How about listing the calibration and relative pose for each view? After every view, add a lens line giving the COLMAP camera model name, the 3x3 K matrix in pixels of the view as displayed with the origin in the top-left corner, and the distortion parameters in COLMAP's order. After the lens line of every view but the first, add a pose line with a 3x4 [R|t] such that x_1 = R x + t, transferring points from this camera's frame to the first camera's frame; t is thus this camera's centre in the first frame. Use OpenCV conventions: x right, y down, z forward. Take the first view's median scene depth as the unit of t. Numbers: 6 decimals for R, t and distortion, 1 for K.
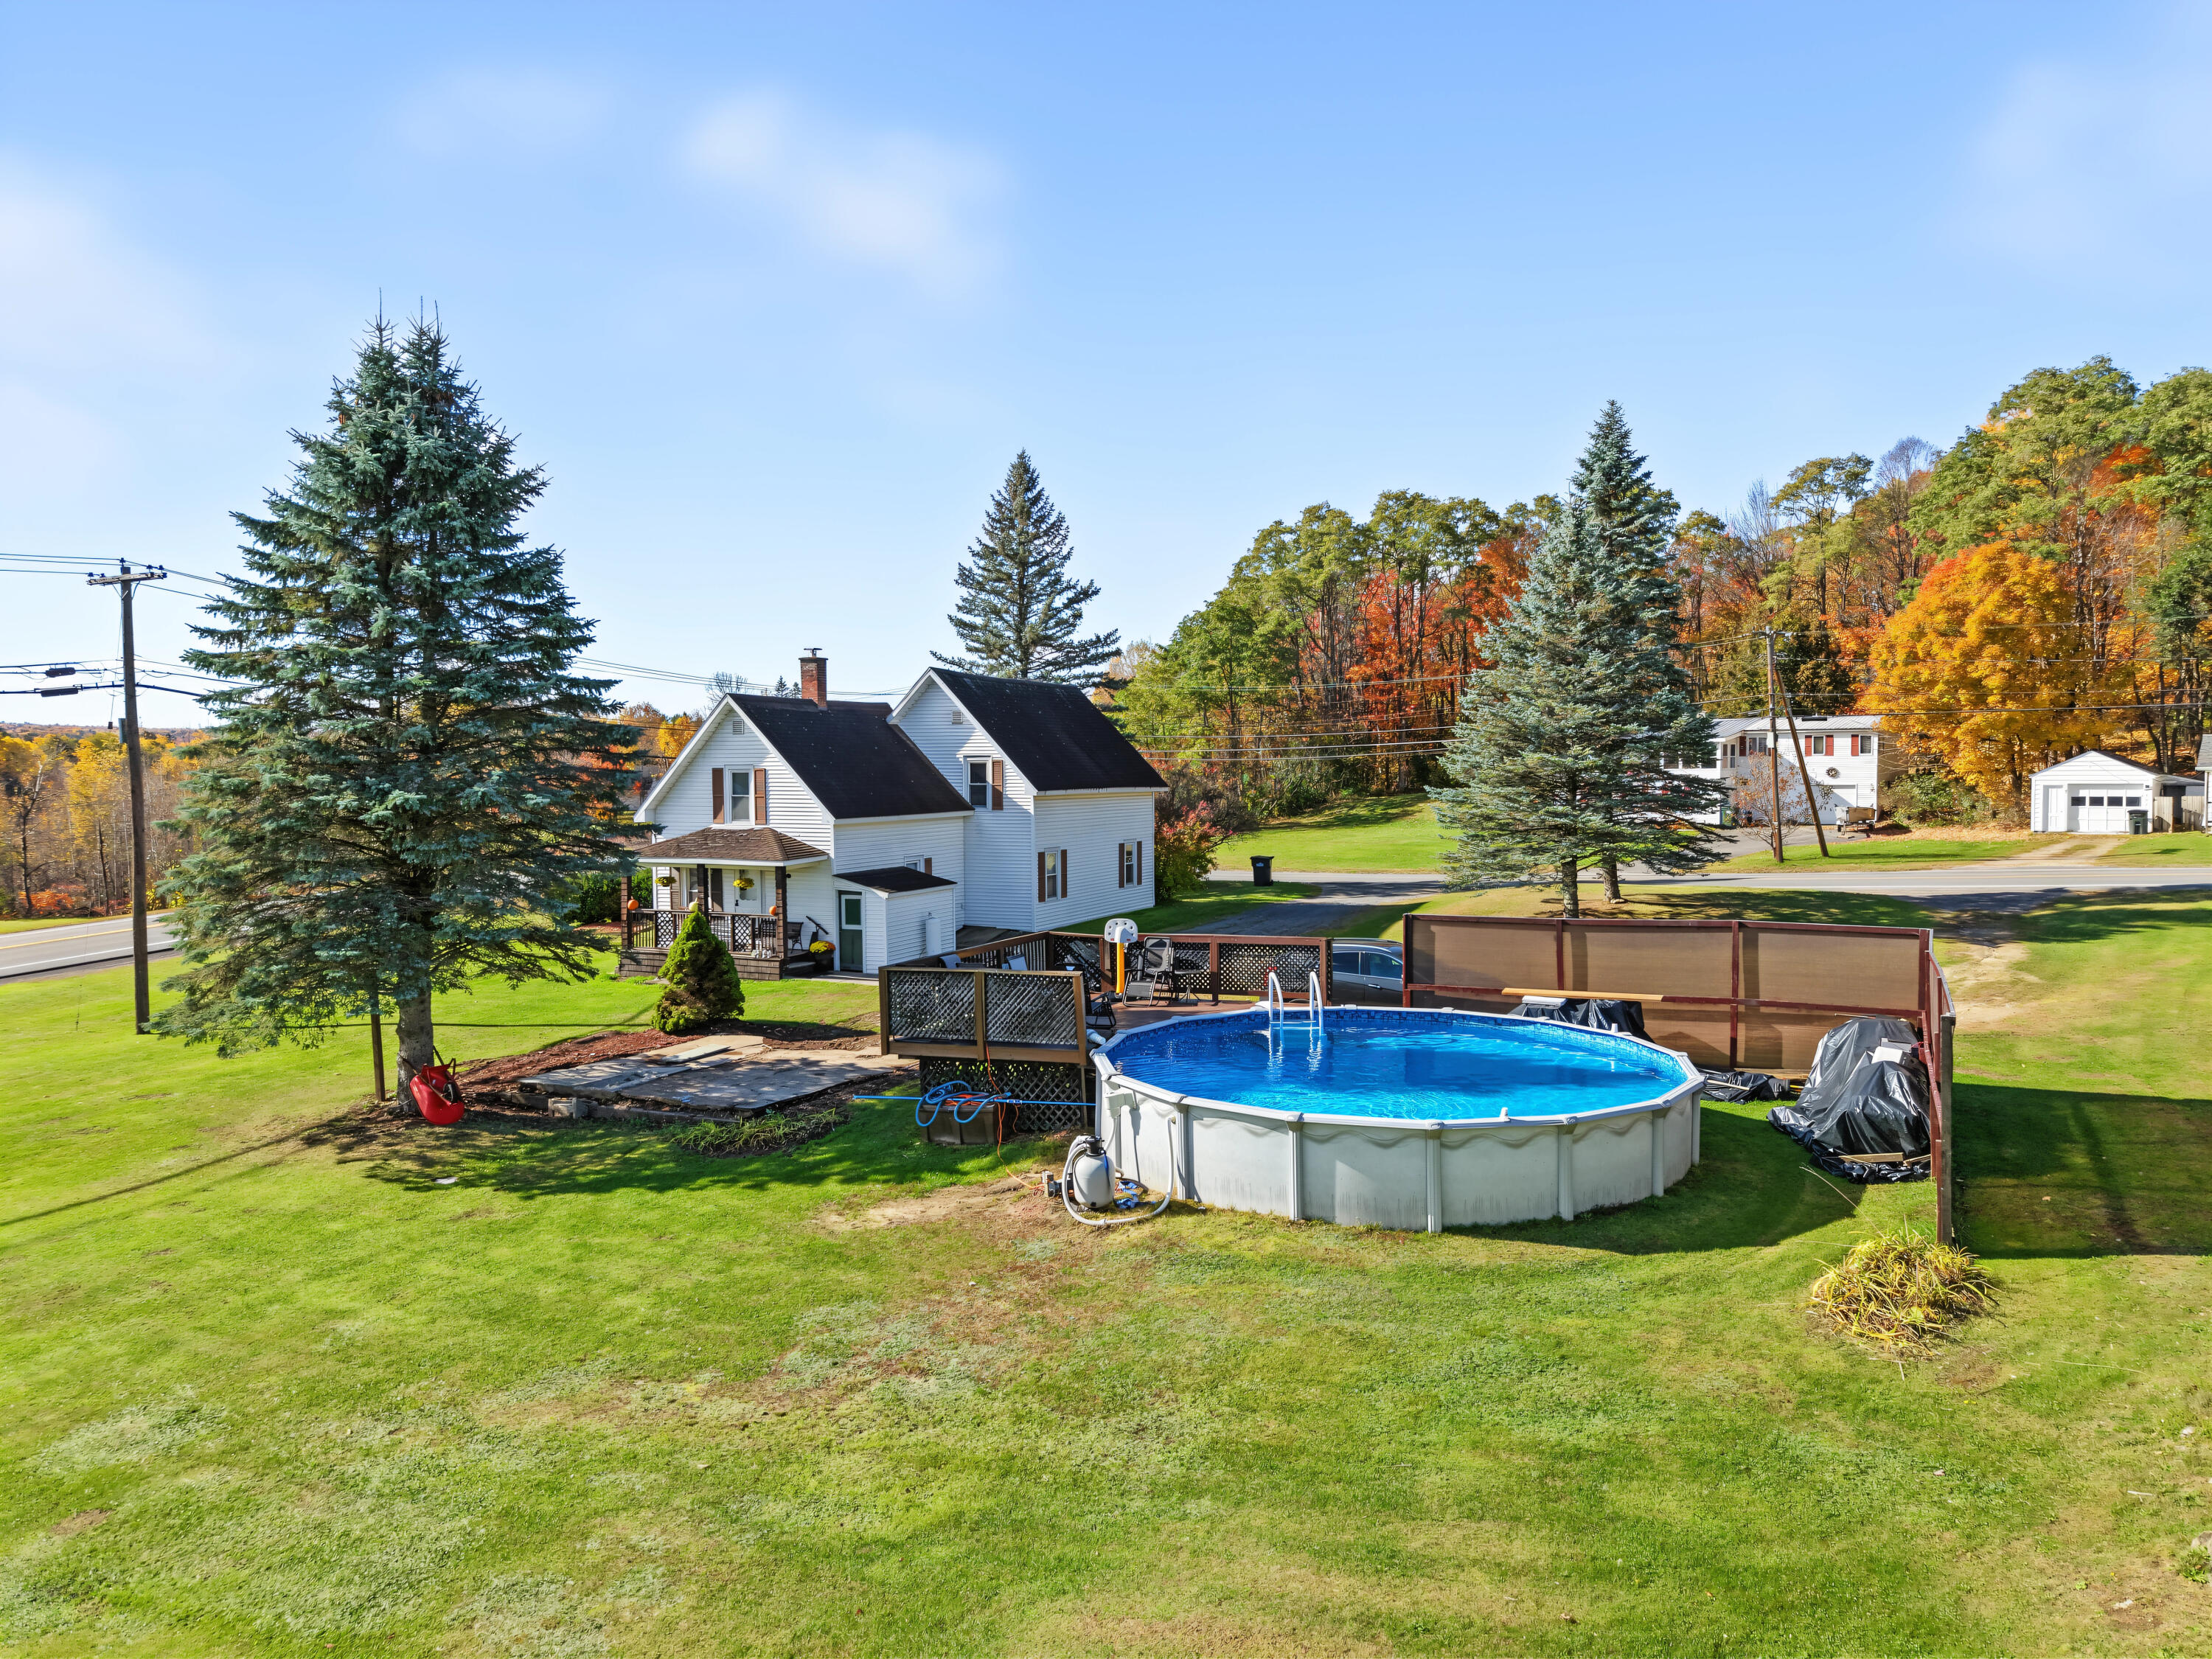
lens RADIAL K [[1458.1, 0, 1106.0], [0, 1458.1, 829.5], [0, 0, 1]] dist [0.045037, -0.001711]
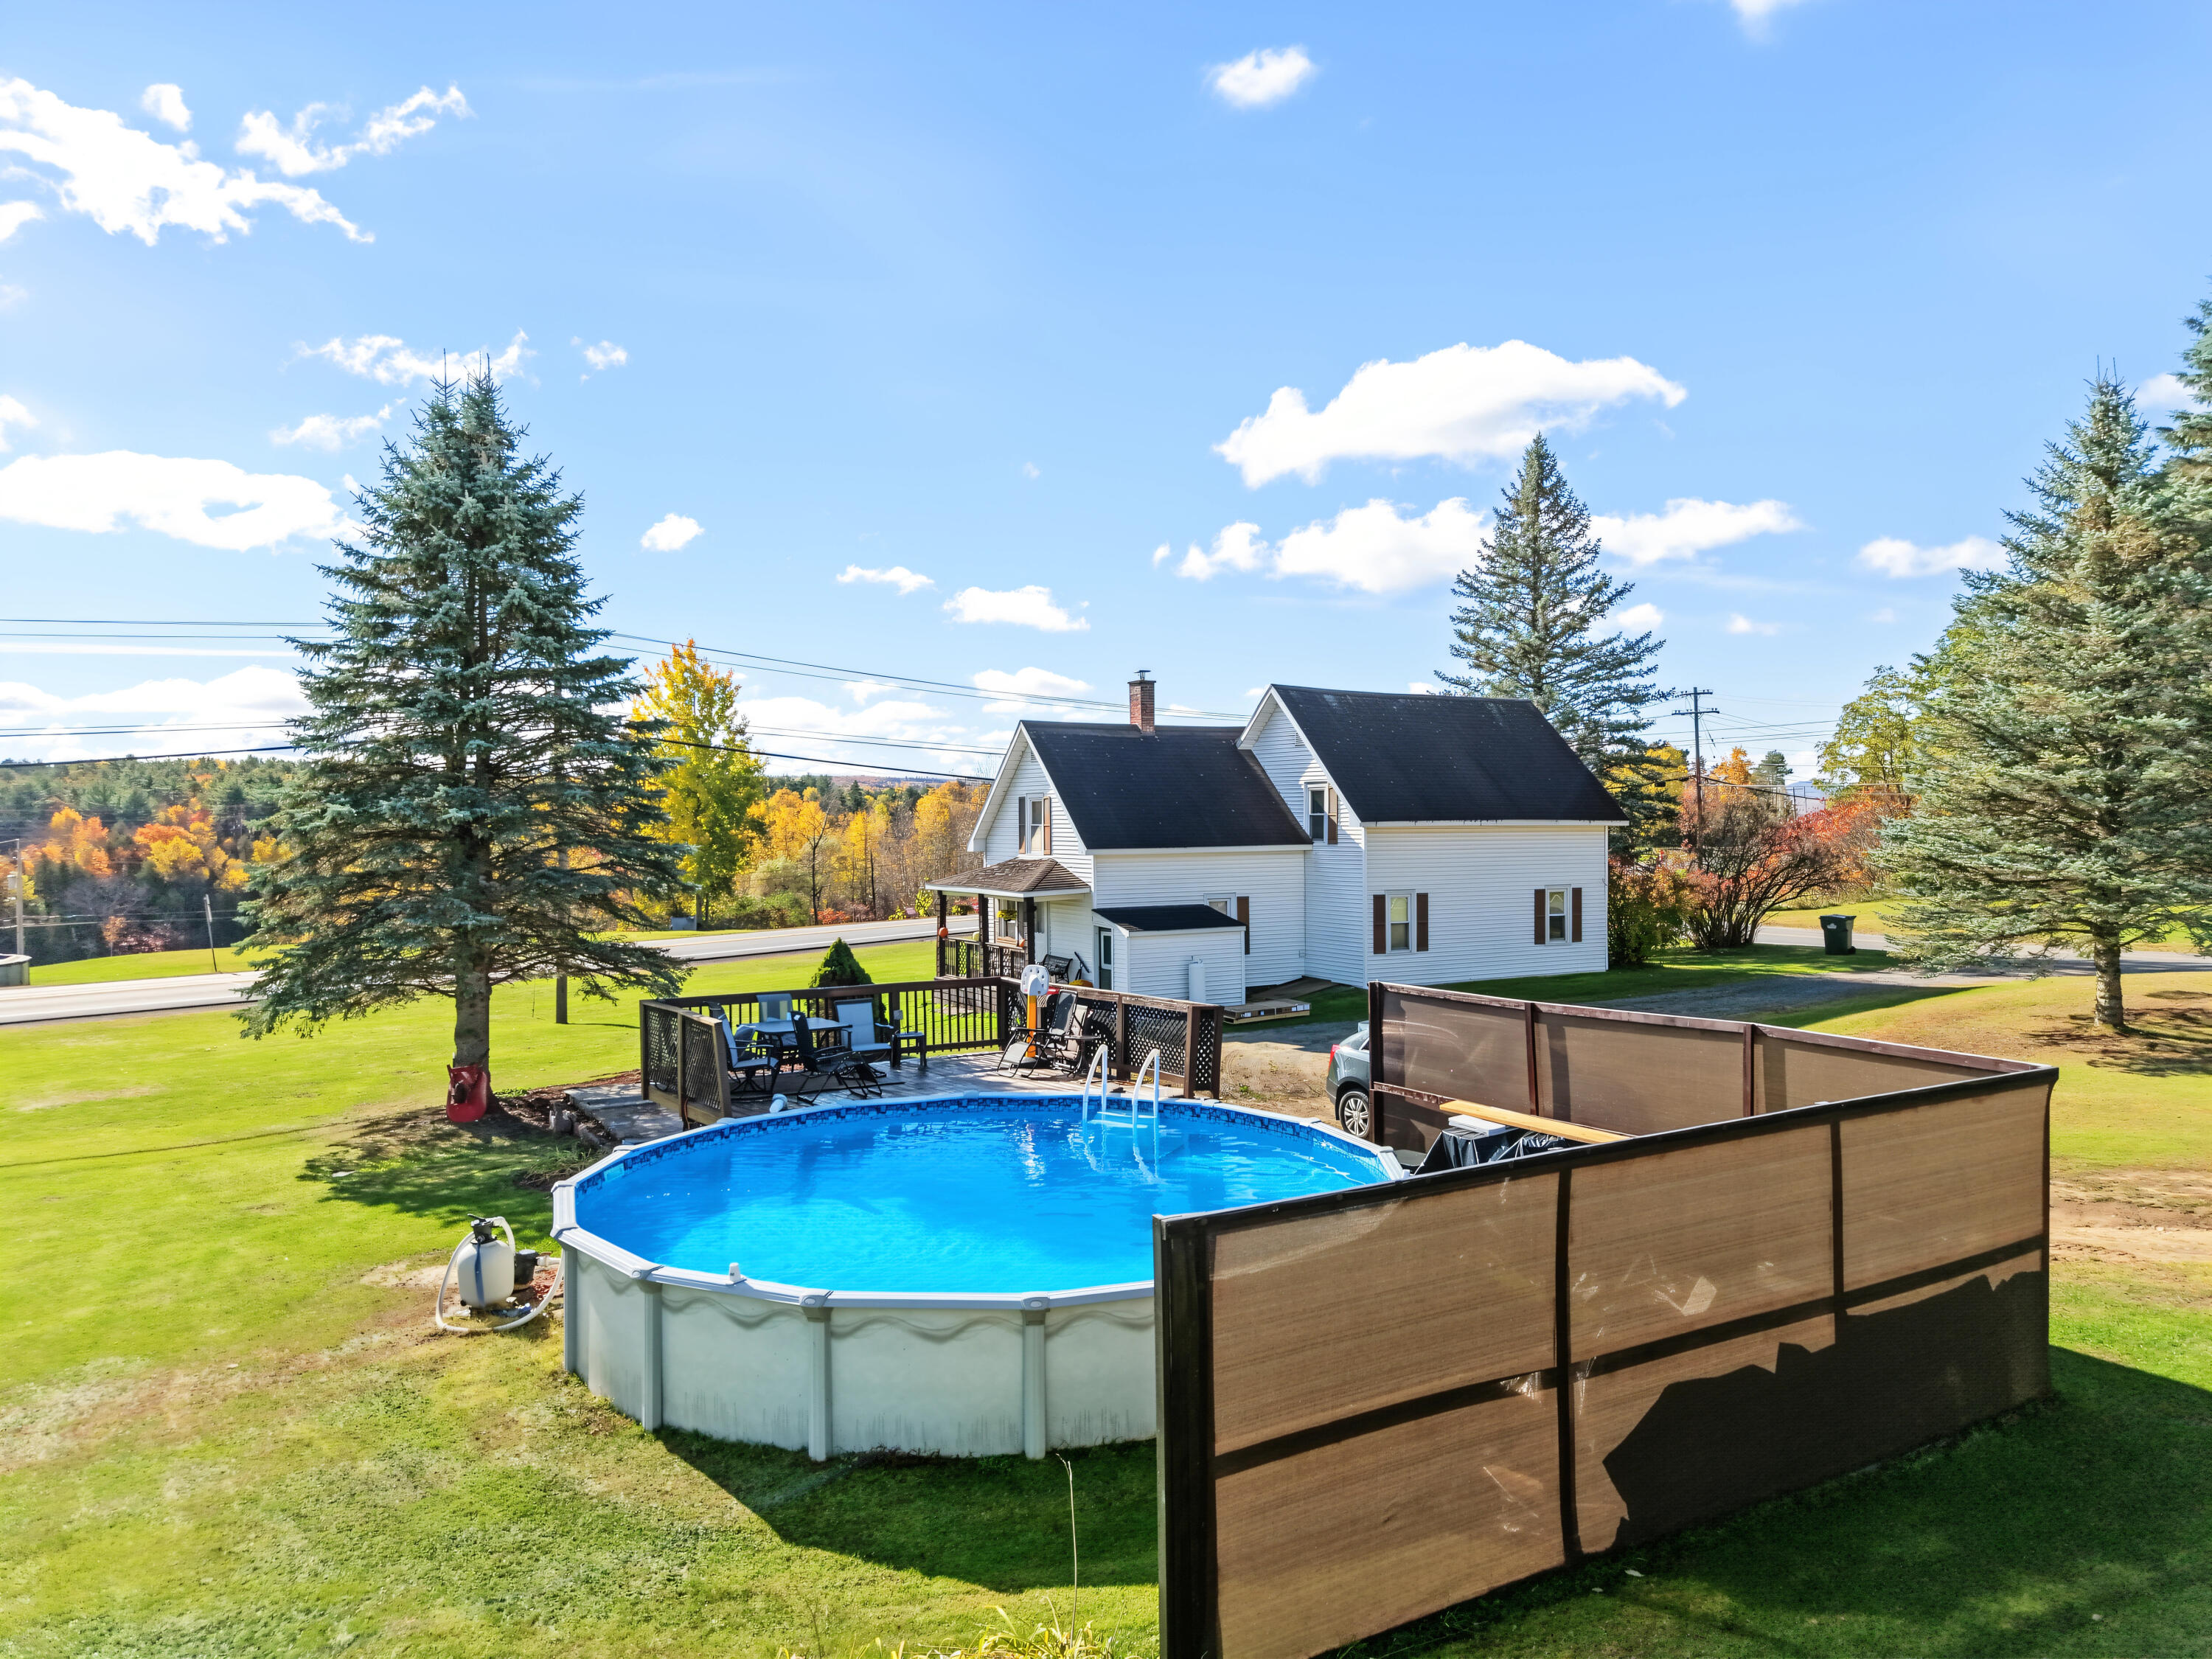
lens RADIAL K [[1458.1, 0, 1106.0], [0, 1458.1, 829.5], [0, 0, 1]] dist [0.045037, -0.001711]
pose [[0.838151, 0.005924, -0.545405, 0.308690], [-0.022896, 0.999442, -0.024330, 0.002417], [0.544957, 0.032880, 0.837819, 0.211031]]
